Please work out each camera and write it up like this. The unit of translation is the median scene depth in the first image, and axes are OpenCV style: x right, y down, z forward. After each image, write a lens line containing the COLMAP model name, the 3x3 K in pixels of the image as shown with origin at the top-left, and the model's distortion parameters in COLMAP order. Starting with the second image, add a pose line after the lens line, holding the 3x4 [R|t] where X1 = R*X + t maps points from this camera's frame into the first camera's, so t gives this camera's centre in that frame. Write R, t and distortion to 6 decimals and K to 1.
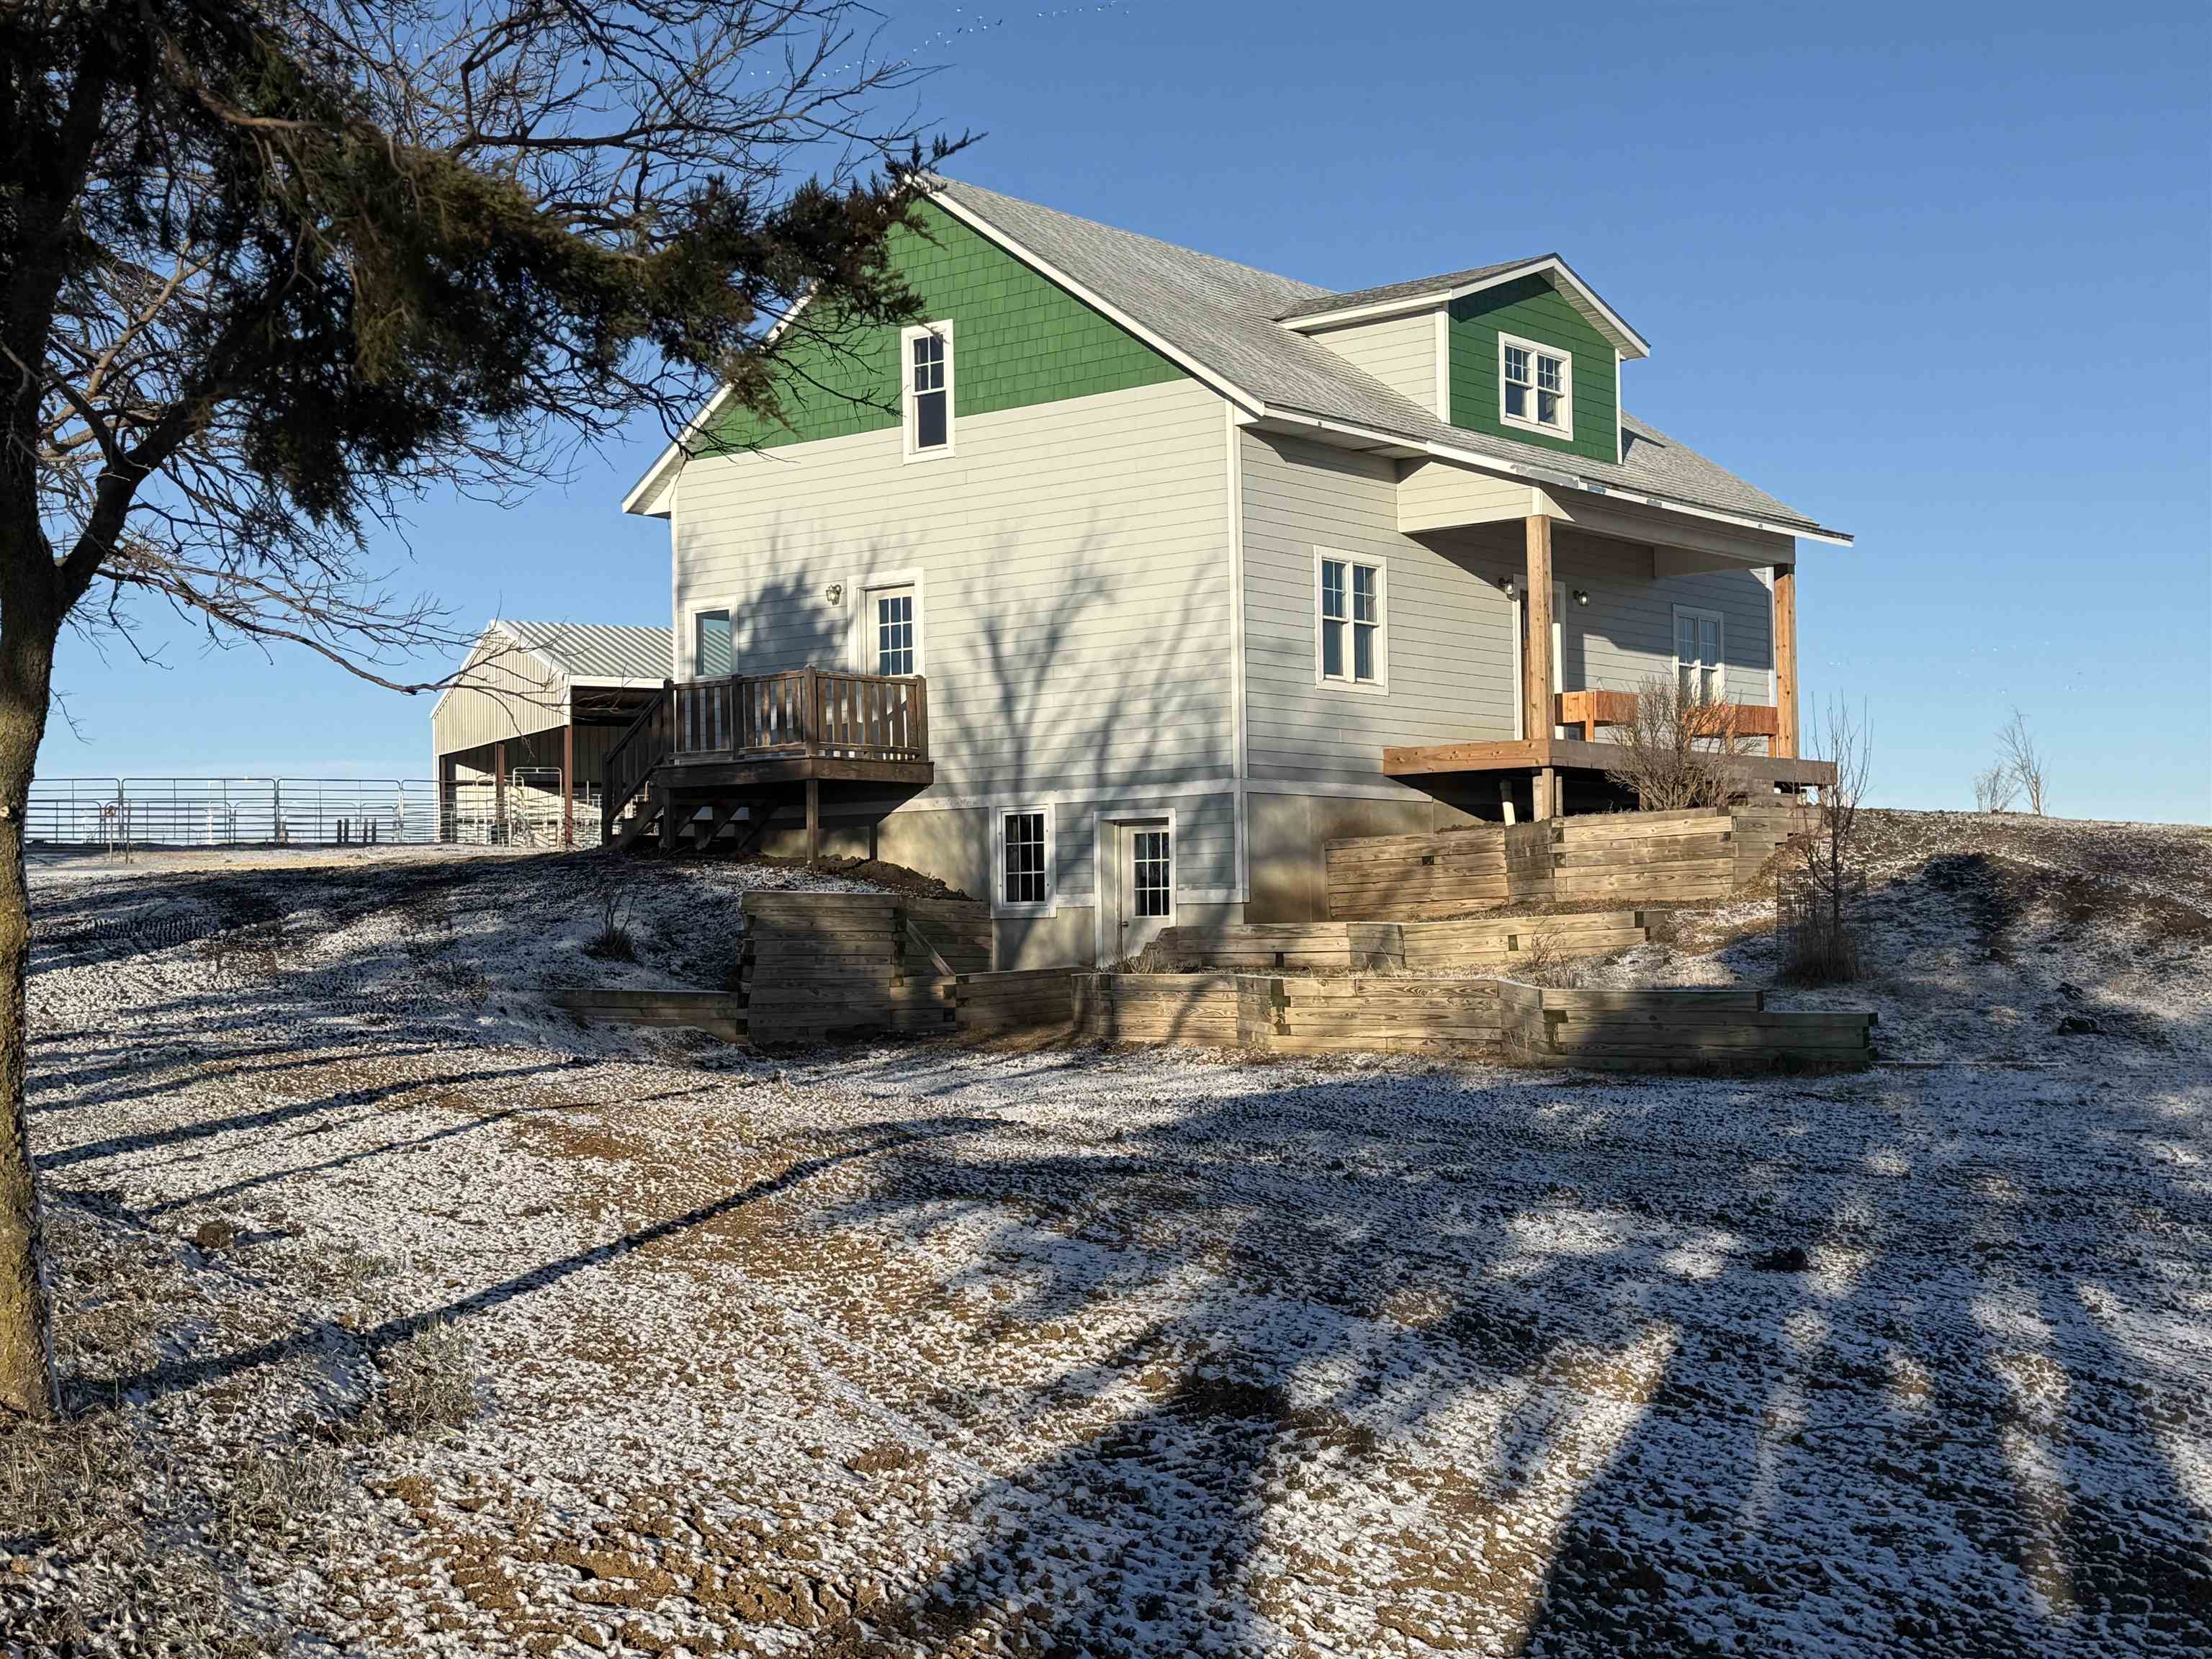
lens RADIAL K [[2936.3, 0, 1100.6], [0, 2936.3, 819.1], [0, 0, 1]] dist [0.069048, 0.000000]
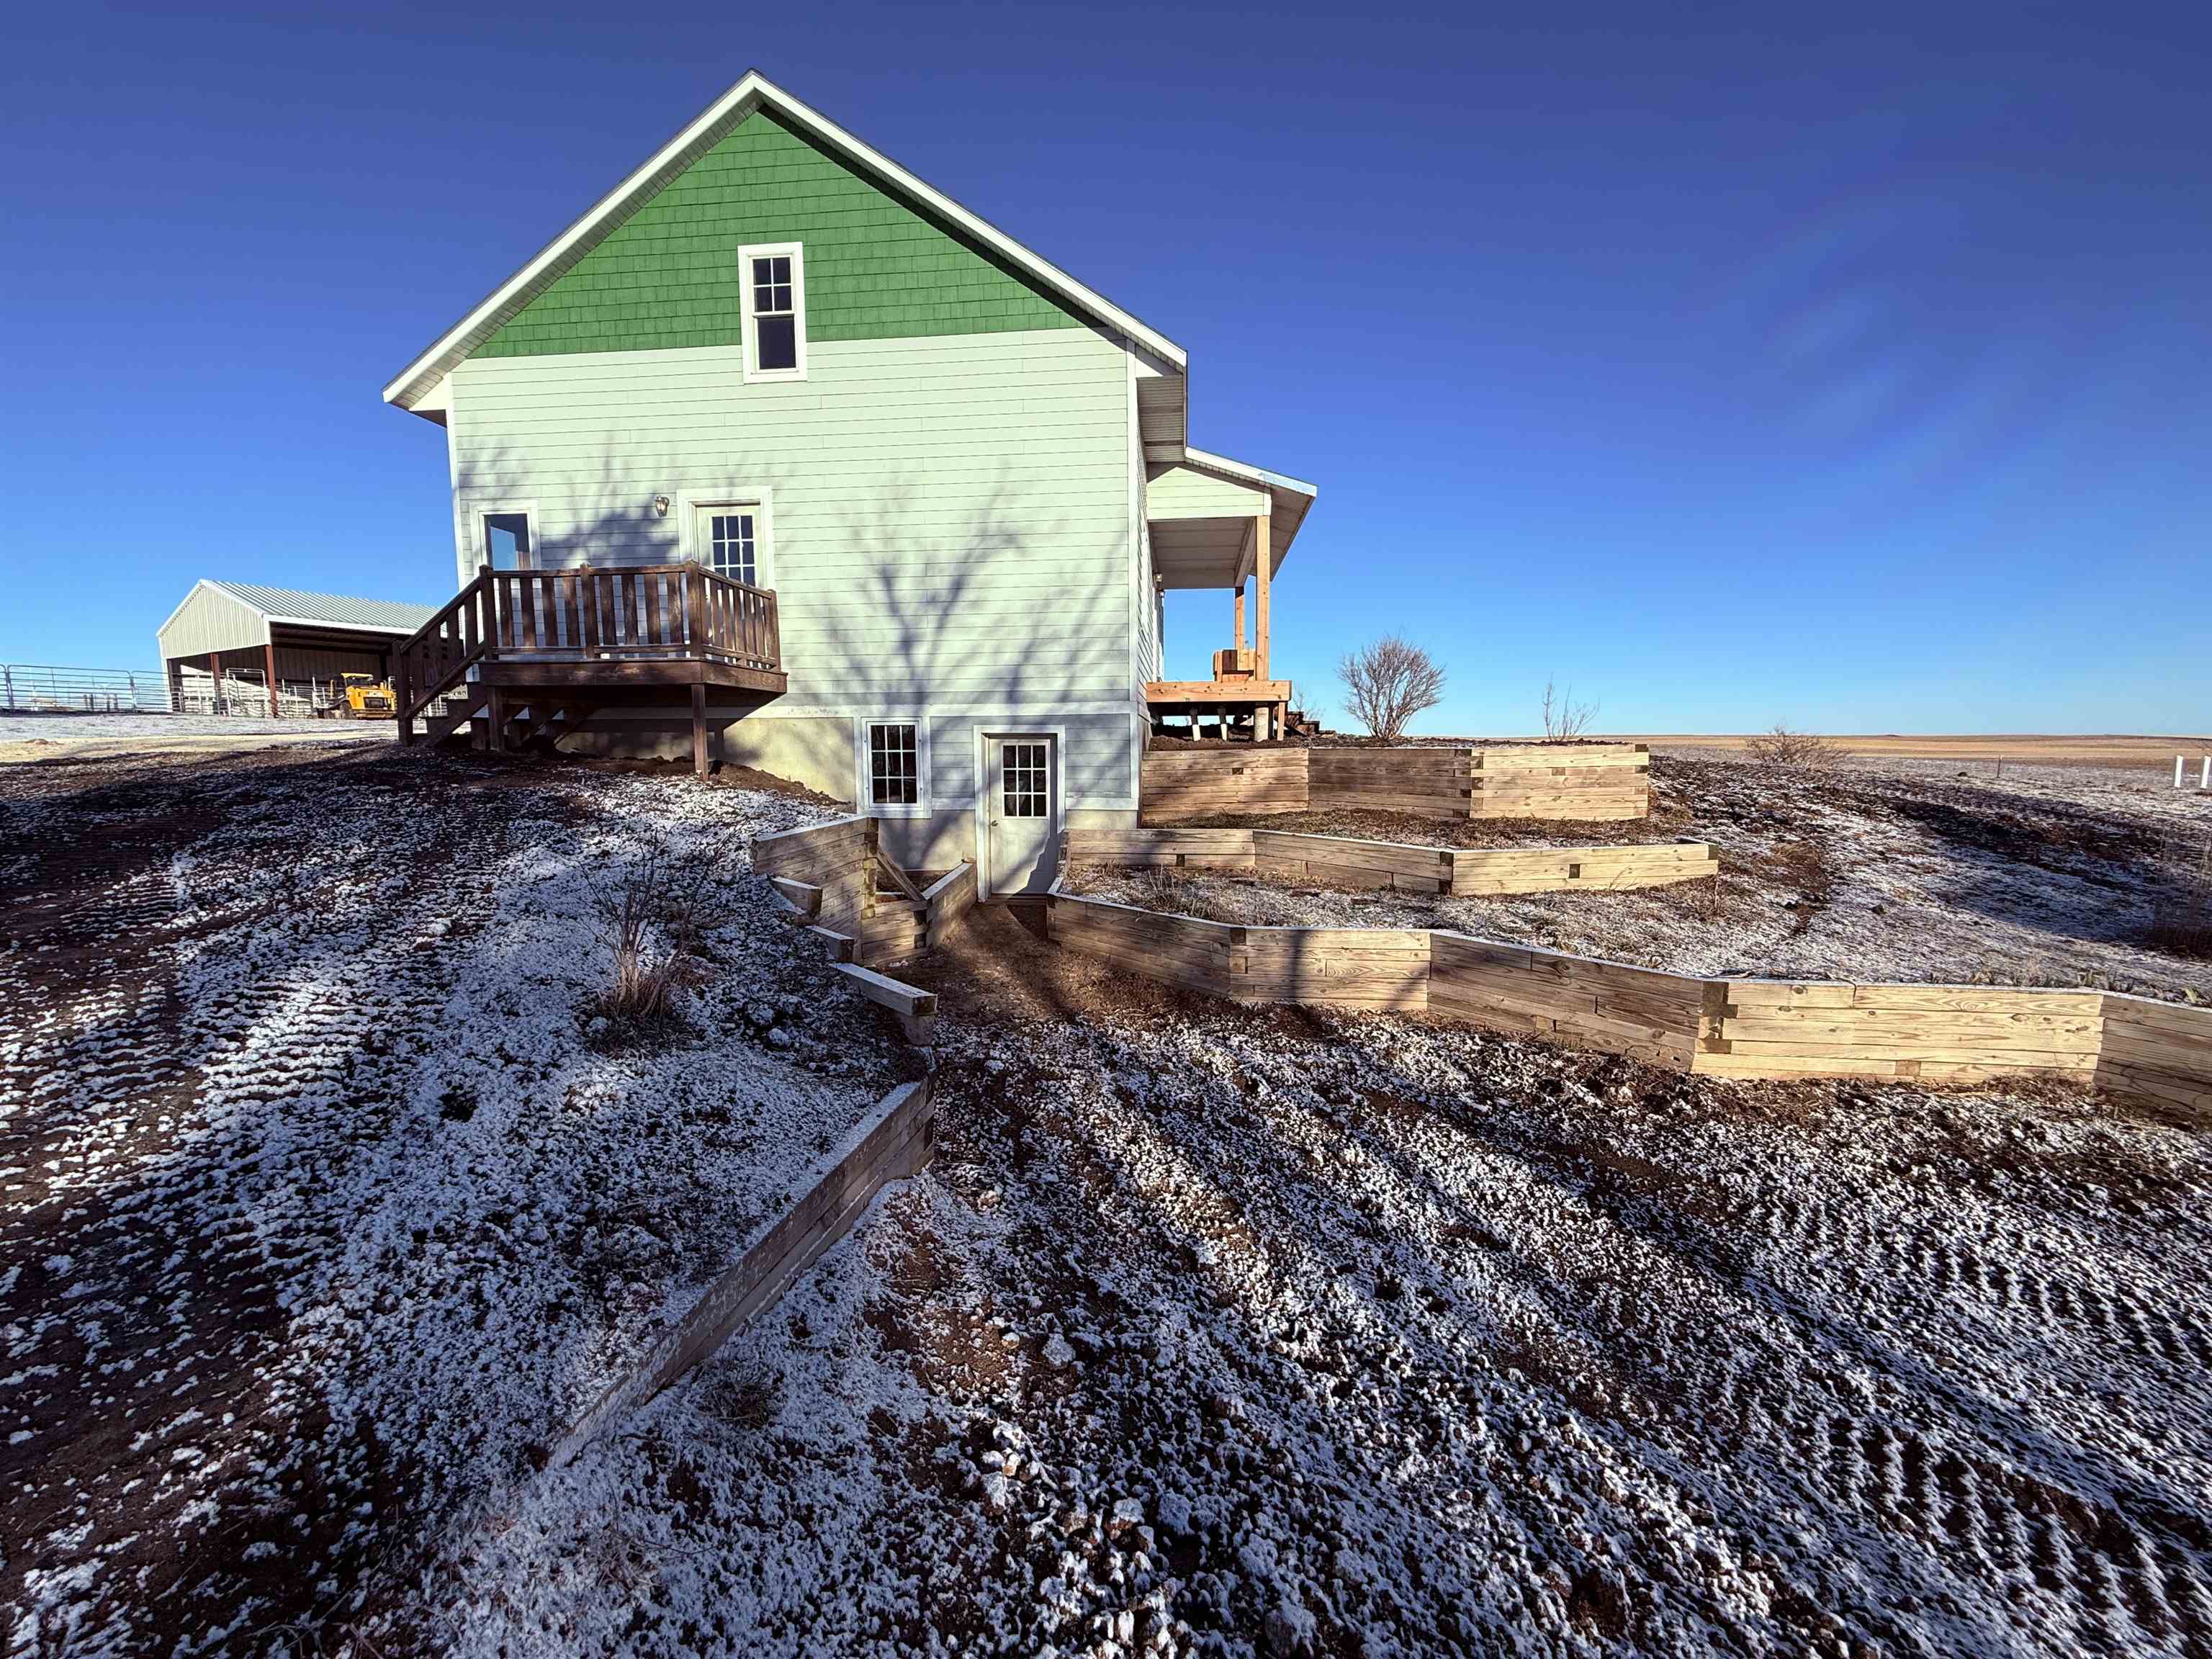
lens RADIAL K [[881.6, 0, 1110.9], [0, 881.6, 832.8], [0, 0, 1]] dist [-0.000310, 0.000406]
pose [[0.831603, -0.045655, 0.553491, -0.141018], [-0.029571, 0.991562, 0.126219, -0.005789], [-0.554583, -0.121332, 0.823235, 0.657068]]
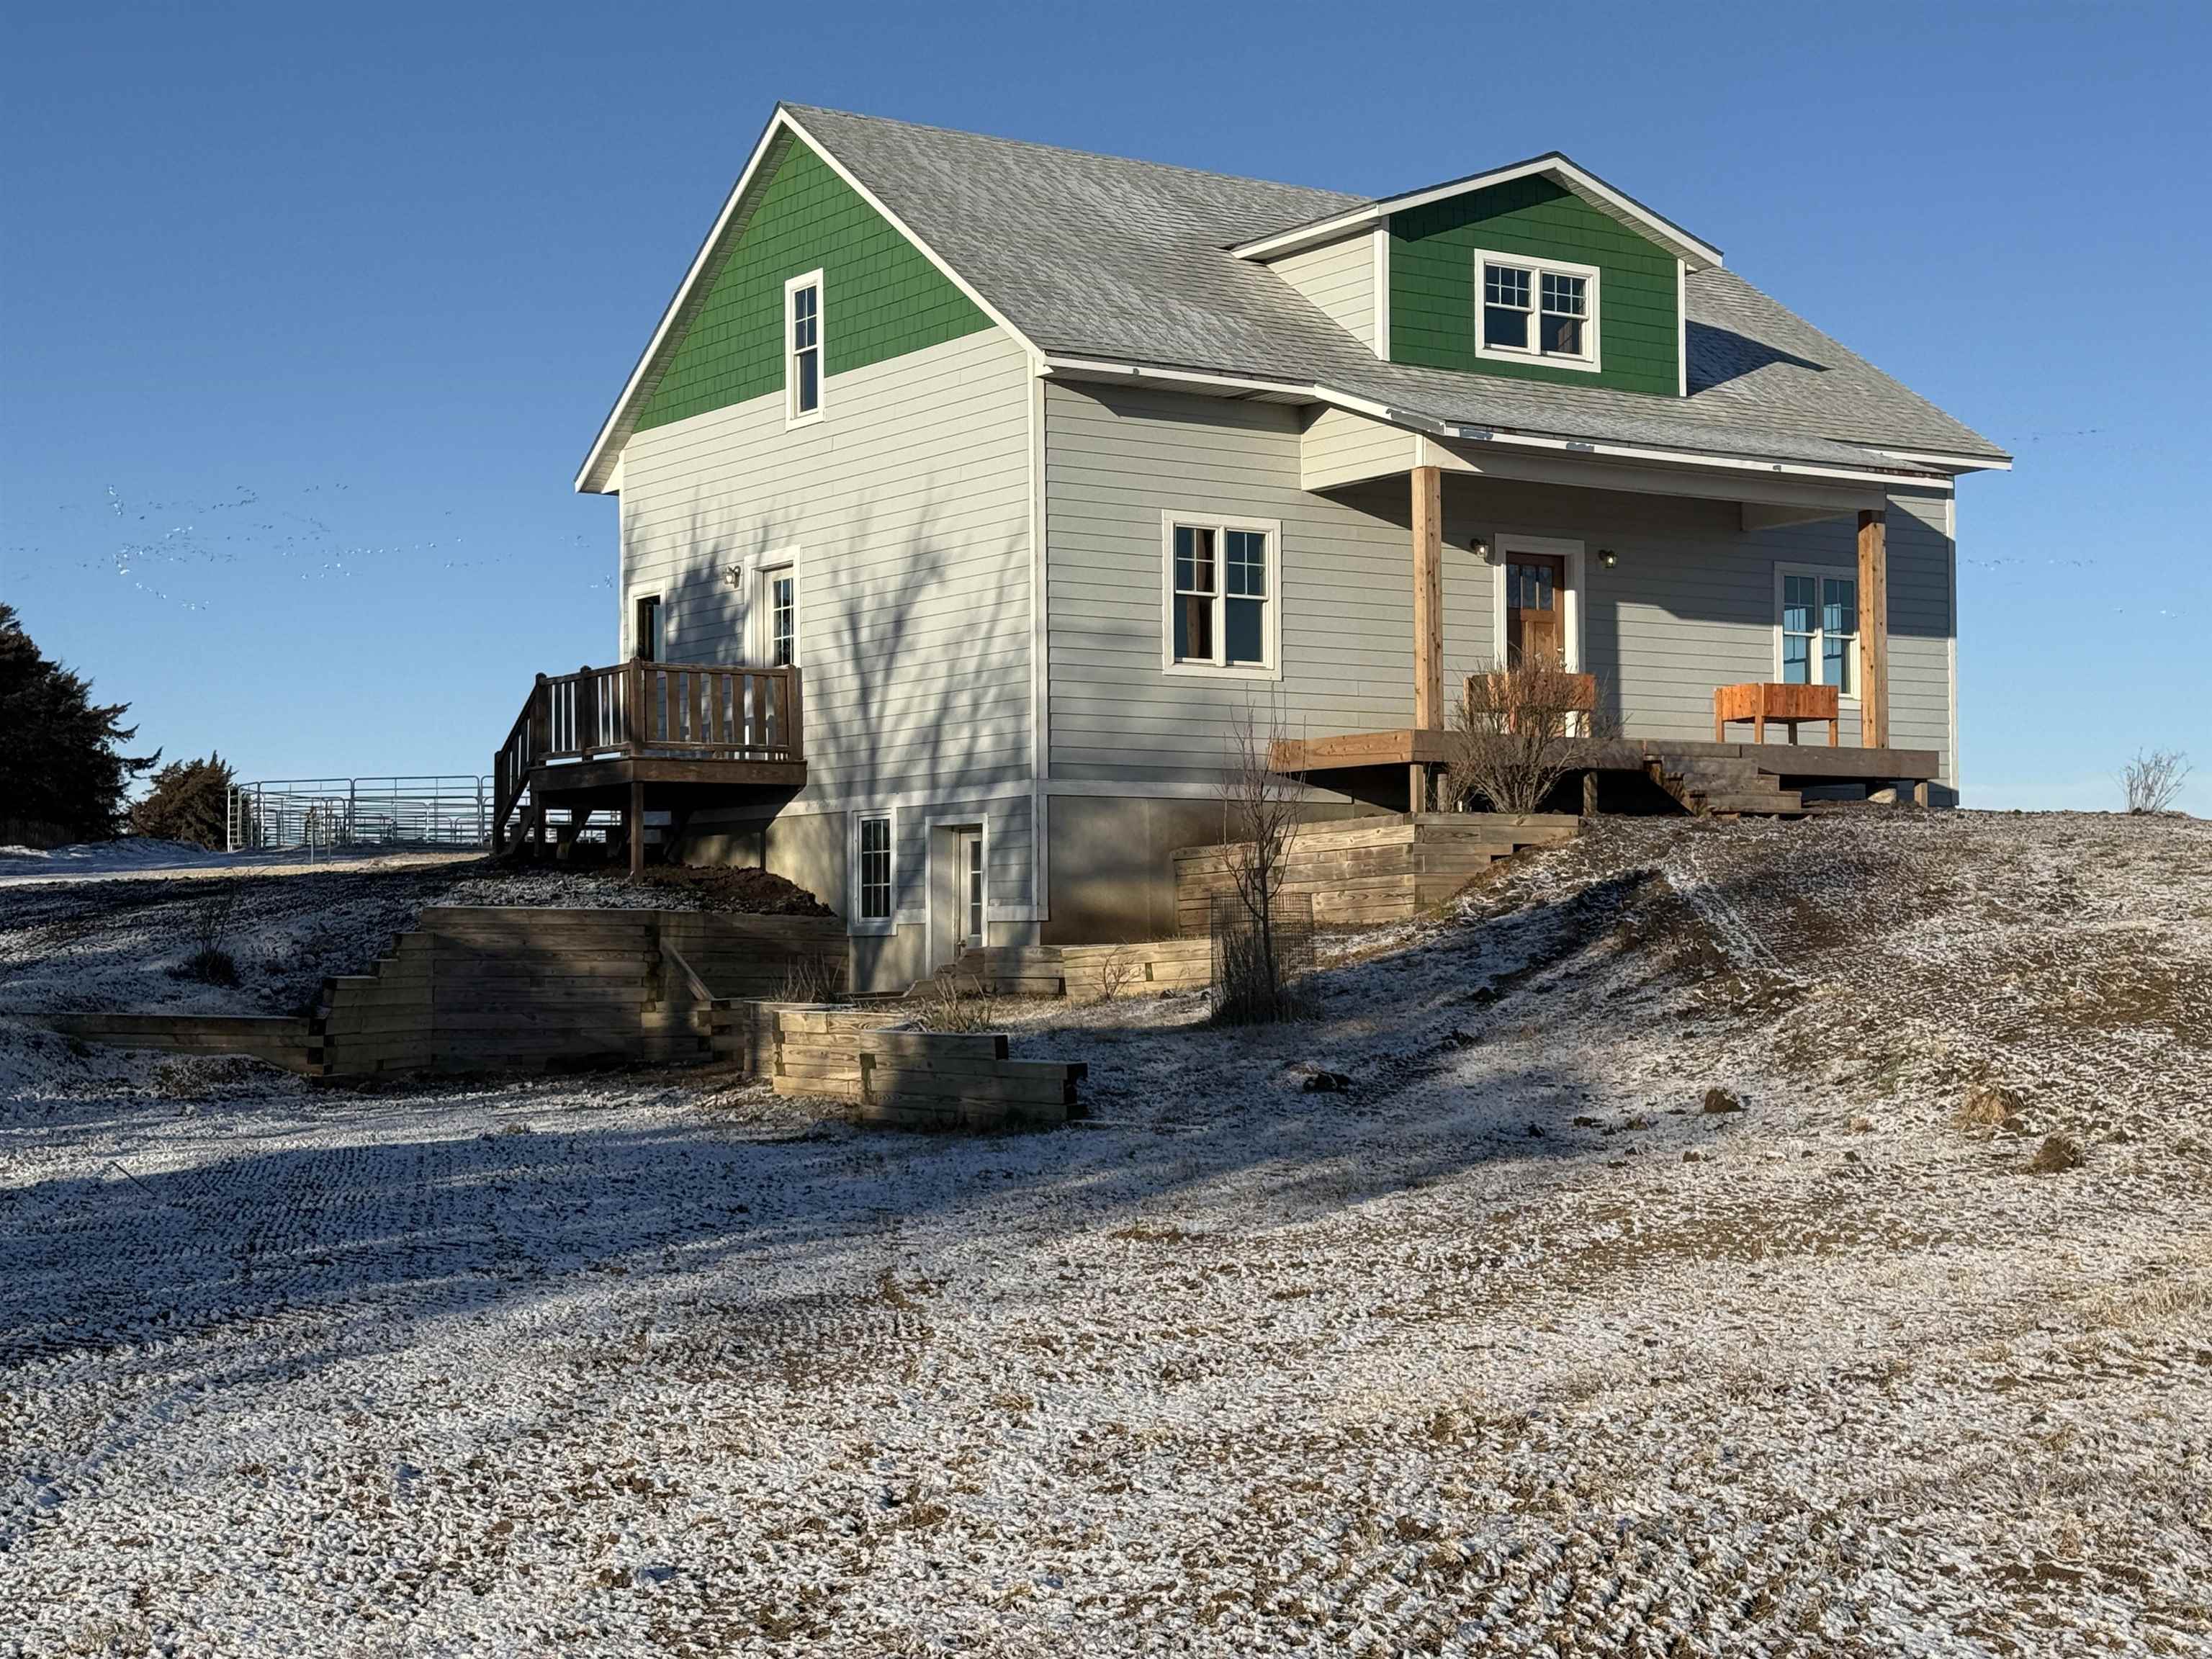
lens RADIAL K [[3321.4, 0, 1110.0], [0, 3321.4, 839.1], [0, 0, 1]] dist [0.051881, 0.000000]
pose [[0.959151, -0.001656, -0.282890, 0.319790], [0.004316, 0.999952, 0.008781, -0.004385], [0.282862, -0.009643, 0.959112, 0.049887]]
